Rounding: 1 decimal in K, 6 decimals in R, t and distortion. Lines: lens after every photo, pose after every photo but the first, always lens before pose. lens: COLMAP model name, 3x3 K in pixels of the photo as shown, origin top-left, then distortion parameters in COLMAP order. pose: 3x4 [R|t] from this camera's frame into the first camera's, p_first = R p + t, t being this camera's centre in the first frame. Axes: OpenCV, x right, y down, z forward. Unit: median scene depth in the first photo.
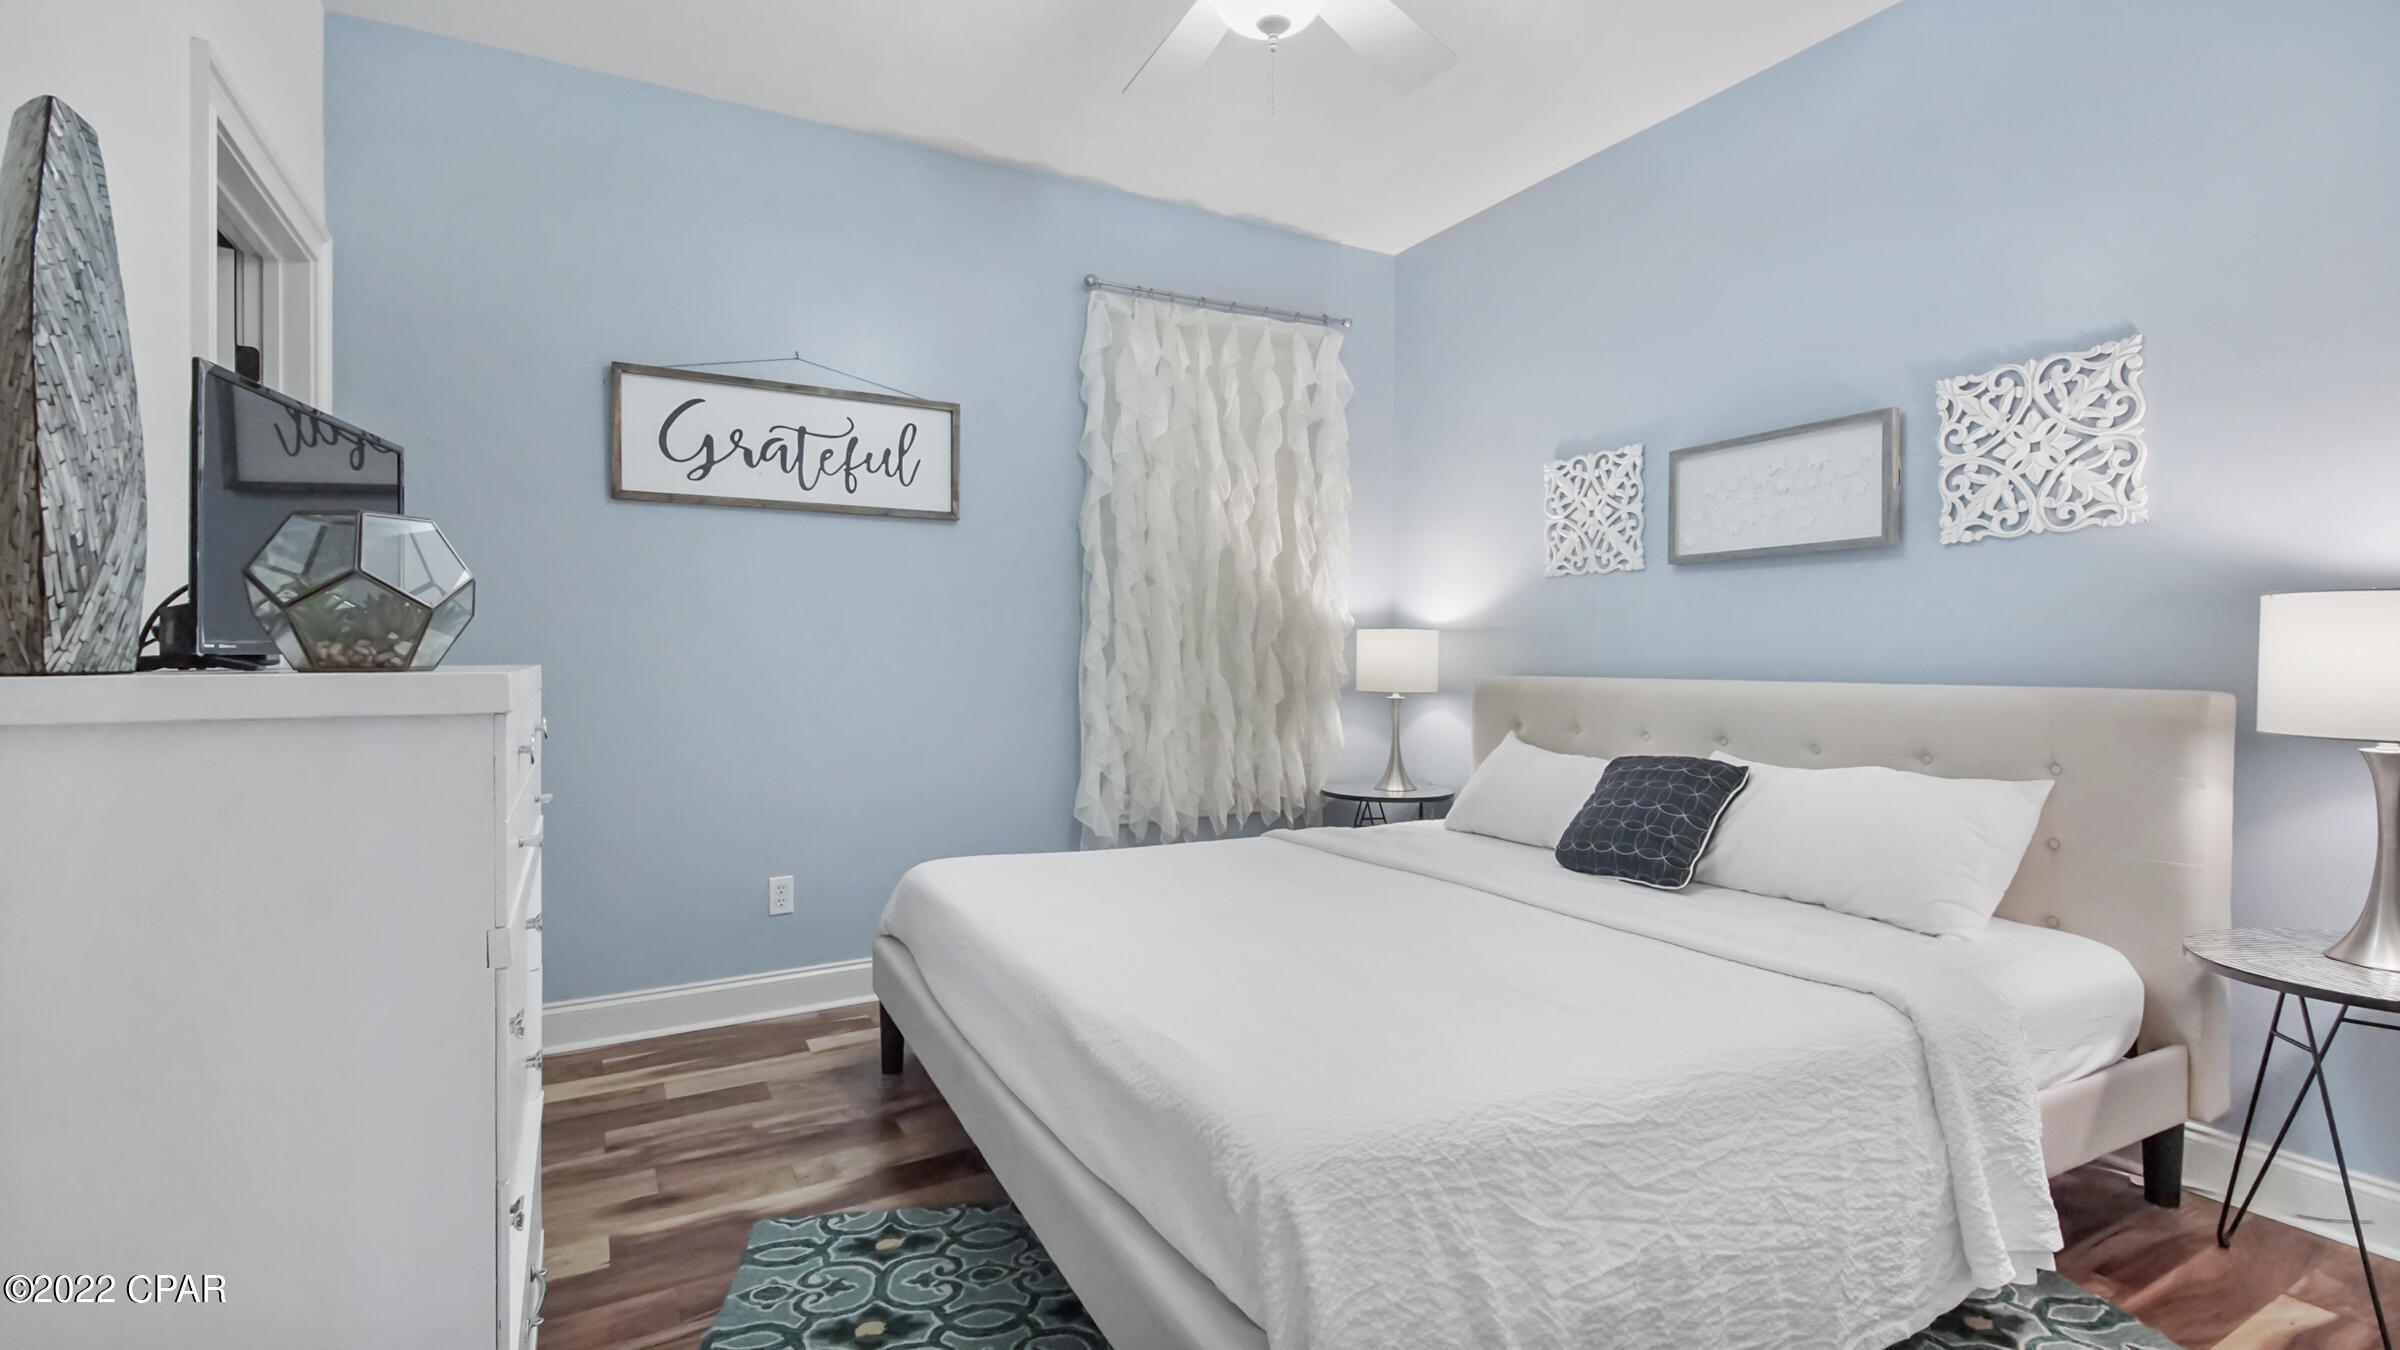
lens RADIAL K [[1058.5, 0, 1186.4], [0, 1058.5, 666.5], [0, 0, 1]] dist [0.011215, -0.008917]
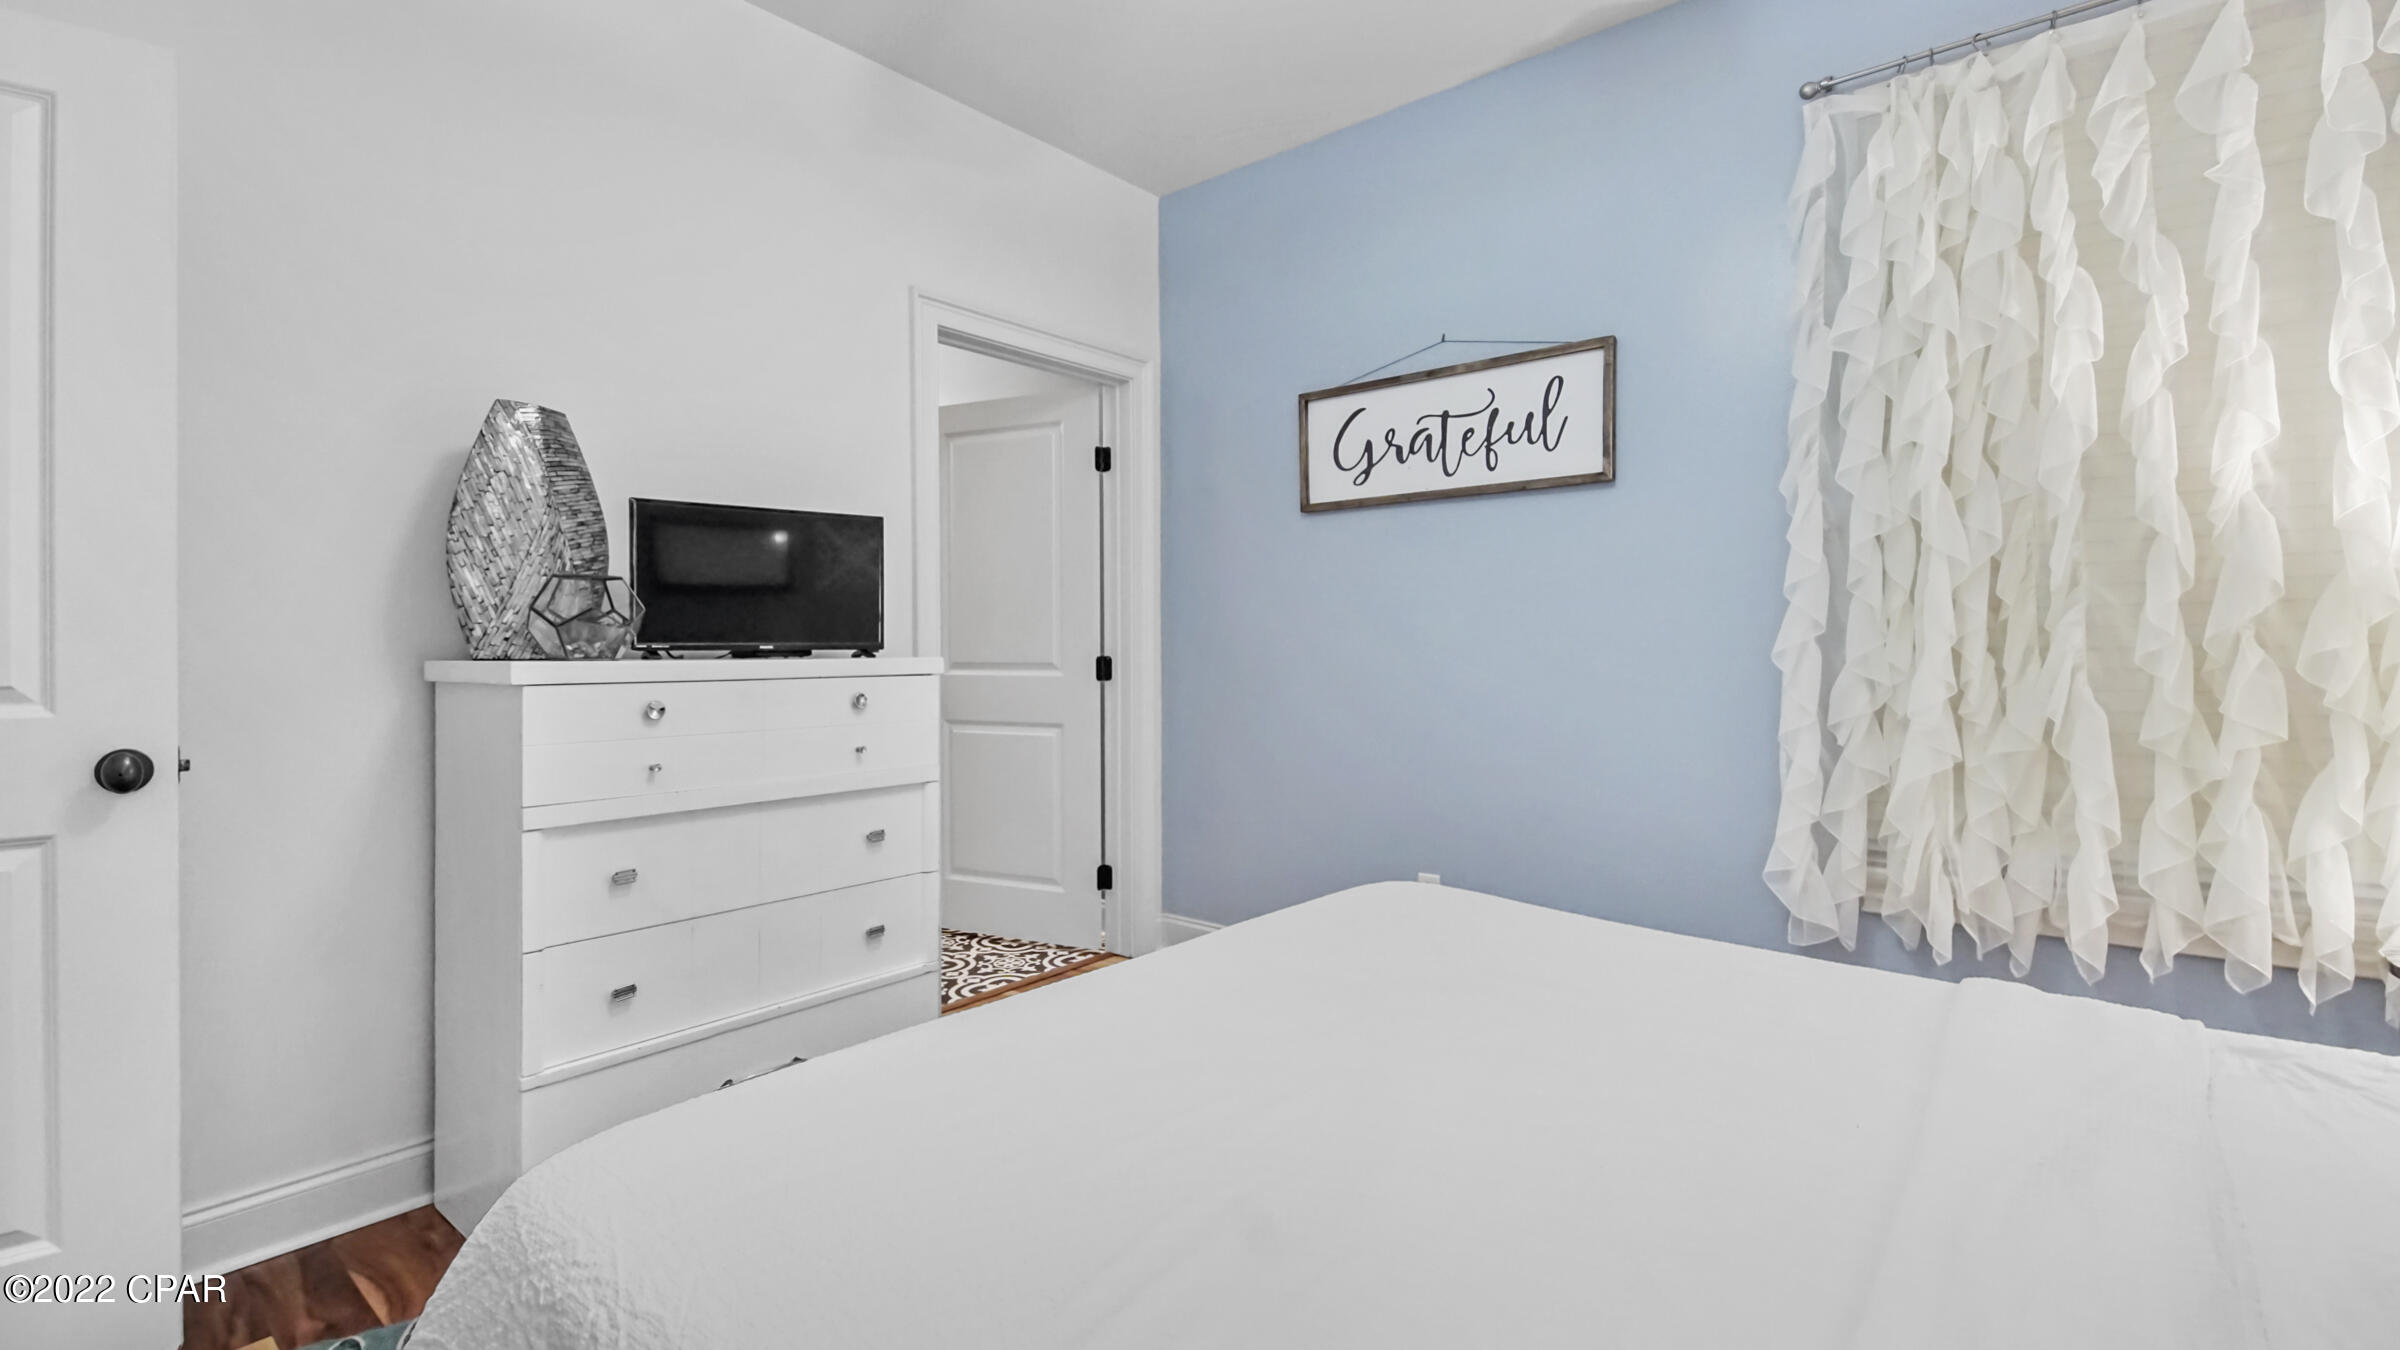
lens RADIAL K [[1058.5, 0, 1195.4], [0, 1058.5, 657.8], [0, 0, 1]] dist [0.011215, -0.008917]
pose [[0.351971, 0.005865, -0.935992, 0.448047], [-0.010423, 0.999943, 0.002347, -0.002581], [0.935953, 0.008929, 0.352012, 0.443748]]
